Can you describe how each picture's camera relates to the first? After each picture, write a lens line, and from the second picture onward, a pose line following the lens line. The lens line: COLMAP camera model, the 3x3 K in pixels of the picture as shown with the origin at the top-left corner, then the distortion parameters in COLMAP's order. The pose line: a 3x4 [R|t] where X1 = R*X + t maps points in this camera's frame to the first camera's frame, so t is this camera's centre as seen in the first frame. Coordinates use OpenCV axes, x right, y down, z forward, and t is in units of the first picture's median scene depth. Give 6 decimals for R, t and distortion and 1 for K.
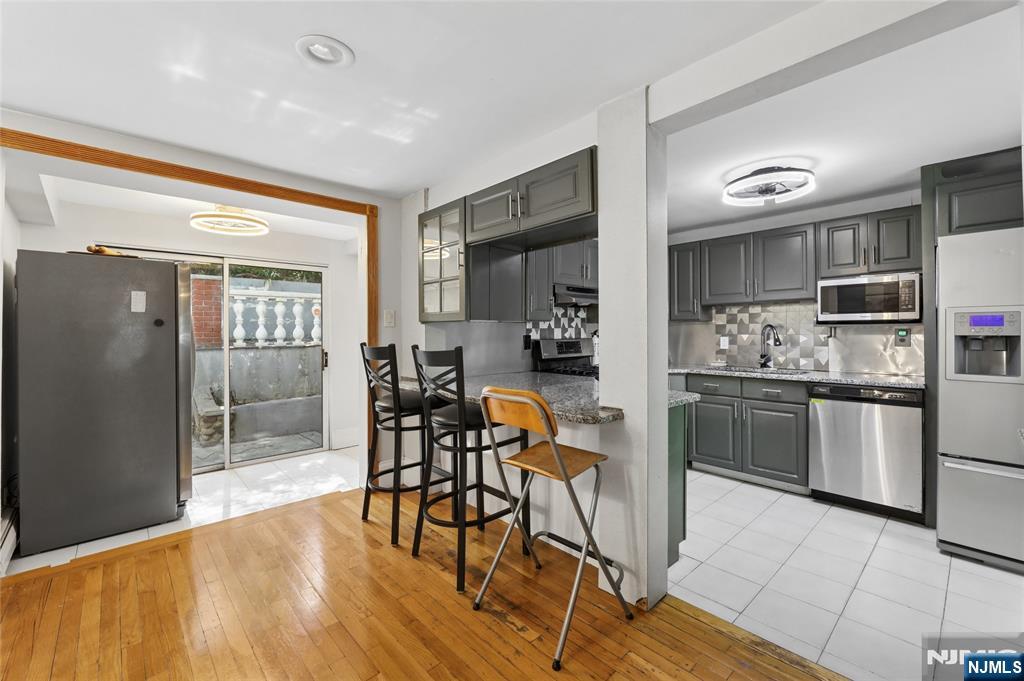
lens RADIAL K [[425.5, 0, 512.0], [0, 425.5, 340.5], [0, 0, 1]] dist [0.000579, 0.000027]
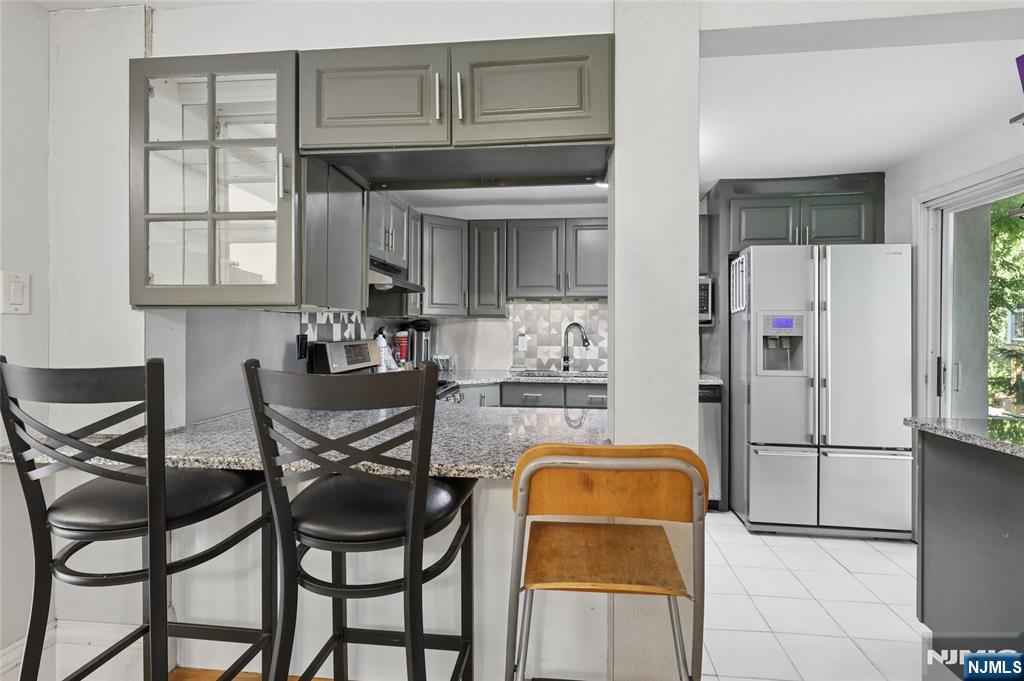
lens RADIAL K [[511.0, 0, 515.2], [0, 511.0, 338.7], [0, 0, 1]] dist [-0.001084, 0.000145]
pose [[0.751955, -0.003998, 0.659202, -0.236054], [0.005899, 0.999982, -0.000664, -0.005153], [-0.659187, 0.004388, 0.751966, 0.303257]]
